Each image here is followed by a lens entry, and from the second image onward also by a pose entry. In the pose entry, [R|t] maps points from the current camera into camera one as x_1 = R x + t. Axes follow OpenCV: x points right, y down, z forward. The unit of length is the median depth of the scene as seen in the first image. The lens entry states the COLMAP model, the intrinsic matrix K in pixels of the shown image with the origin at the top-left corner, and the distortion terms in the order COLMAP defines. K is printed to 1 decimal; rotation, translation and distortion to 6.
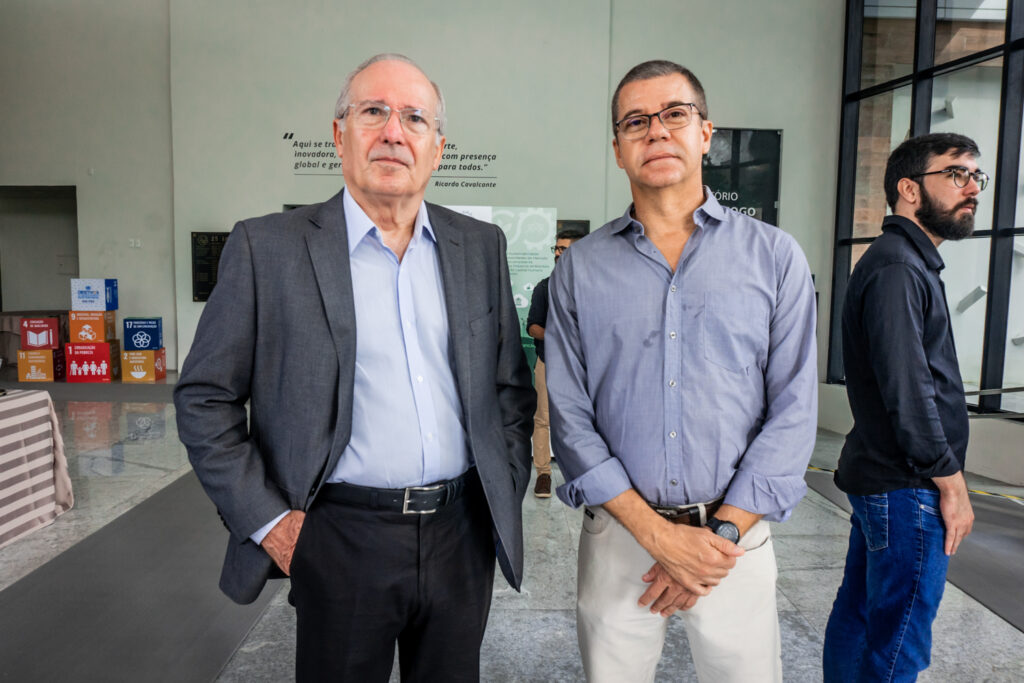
lens RADIAL K [[720.8, 0, 499.4], [0, 720.8, 335.3], [0, 0, 1]] dist [-0.019485, 0.006179]
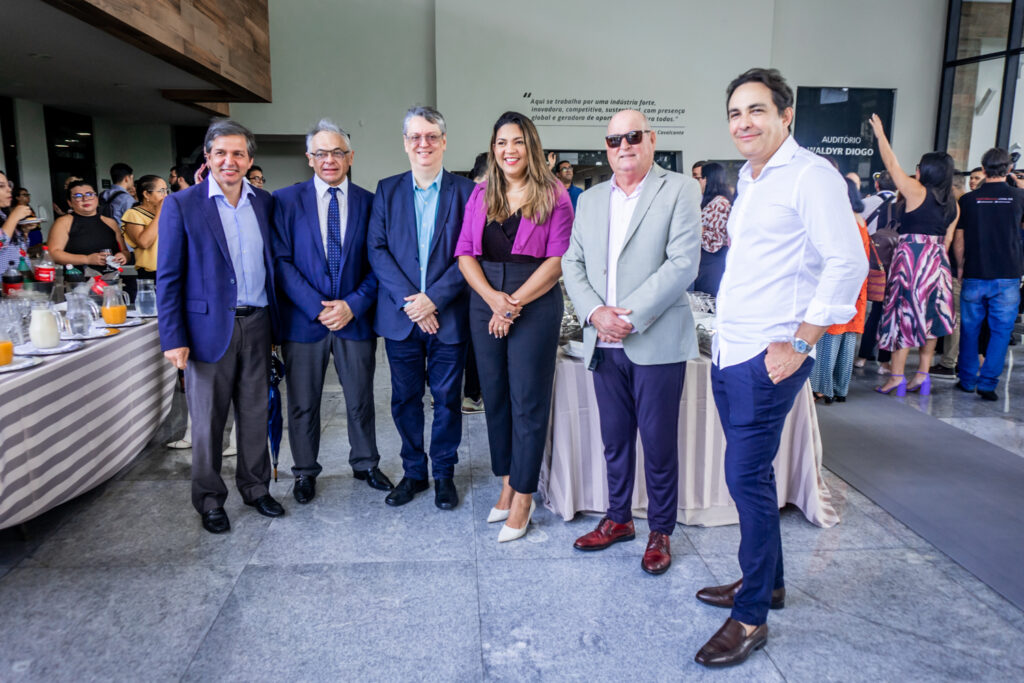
lens RADIAL K [[720.8, 0, 495.5], [0, 720.8, 346.0], [0, 0, 1]] dist [-0.019485, 0.006179]
pose [[0.998800, -0.021265, 0.044120, -0.417668], [0.016211, 0.993589, 0.111887, 0.026148], [-0.046216, -0.111037, 0.992741, -0.334376]]
